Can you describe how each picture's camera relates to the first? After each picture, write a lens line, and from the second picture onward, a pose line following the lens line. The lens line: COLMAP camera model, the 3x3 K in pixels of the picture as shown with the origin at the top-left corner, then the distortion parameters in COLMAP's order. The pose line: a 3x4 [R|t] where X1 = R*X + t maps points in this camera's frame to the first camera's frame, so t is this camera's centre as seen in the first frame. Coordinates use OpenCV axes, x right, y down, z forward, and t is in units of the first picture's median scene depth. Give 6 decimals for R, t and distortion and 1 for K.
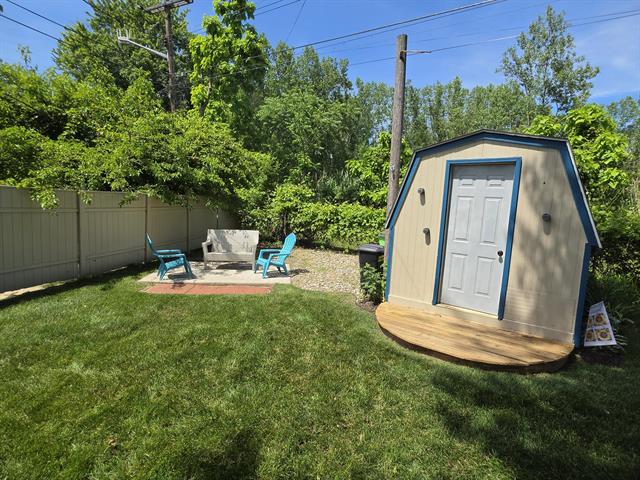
lens RADIAL K [[334.1, 0, 320.0], [0, 334.1, 239.0], [0, 0, 1]] dist [-0.005312, 0.004577]
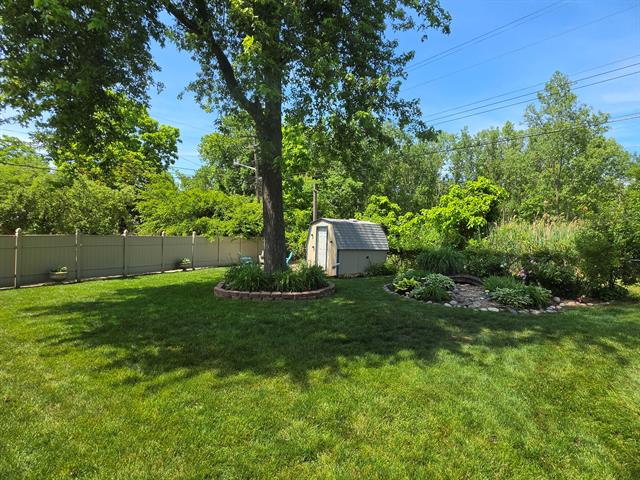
lens RADIAL K [[334.1, 0, 320.0], [0, 334.1, 239.0], [0, 0, 1]] dist [-0.005312, 0.004577]
pose [[0.959703, -0.021461, -0.280197, 0.772122], [-0.009092, 0.994186, -0.107290, 0.147327], [0.280870, 0.105515, 0.953928, -1.253891]]
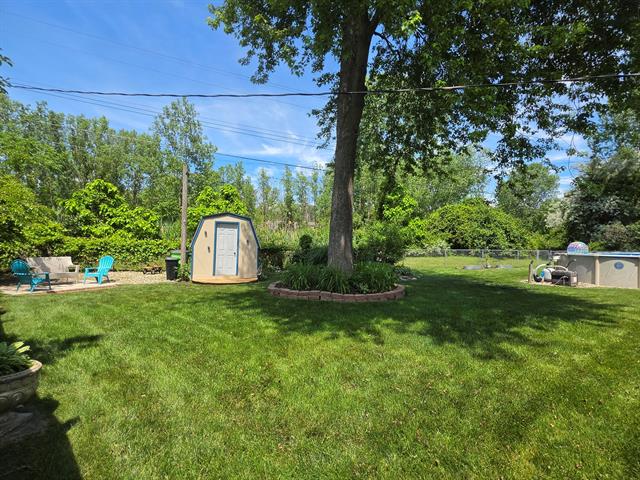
lens RADIAL K [[334.1, 0, 320.0], [0, 334.1, 239.0], [0, 0, 1]] dist [-0.005312, 0.004577]
pose [[0.532652, -0.016253, 0.846178, -0.832207], [0.095989, 0.994524, -0.041321, 0.060361], [-0.840873, 0.103234, 0.531296, -0.653761]]
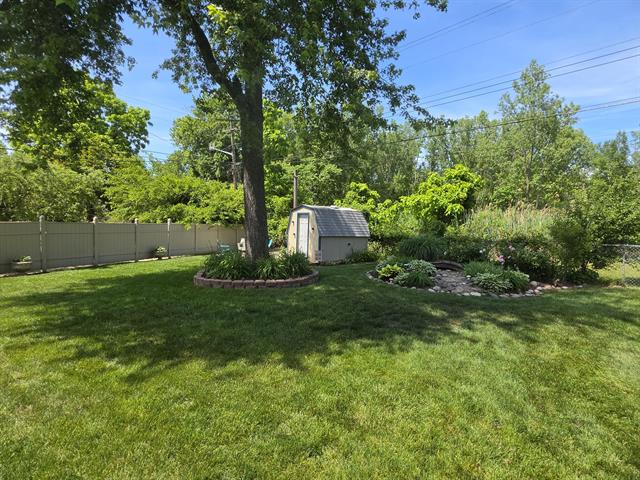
lens RADIAL K [[334.1, 0, 320.0], [0, 334.1, 239.0], [0, 0, 1]] dist [-0.005312, 0.004577]
pose [[0.976709, -0.016029, -0.213968, 0.741633], [0.000745, 0.997453, -0.071321, 0.150016], [0.214566, 0.069501, 0.974233, -1.236777]]
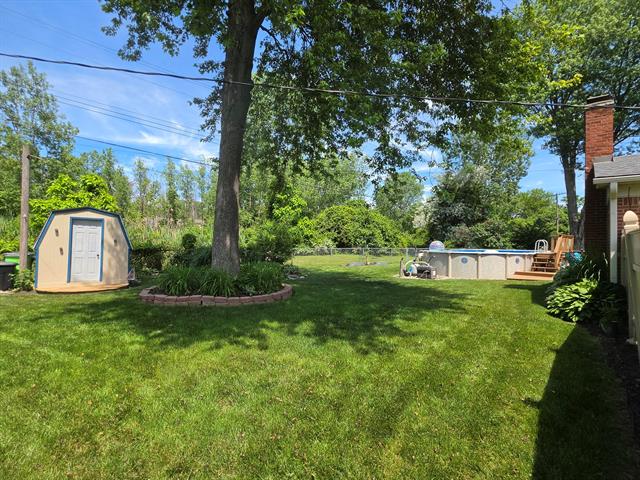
lens RADIAL K [[334.1, 0, 320.0], [0, 334.1, 239.0], [0, 0, 1]] dist [-0.005312, 0.004577]
pose [[0.236479, -0.019775, 0.971435, -0.802699], [0.102955, 0.994674, -0.004814, 0.056543], [-0.966167, 0.101152, 0.237256, -0.656415]]
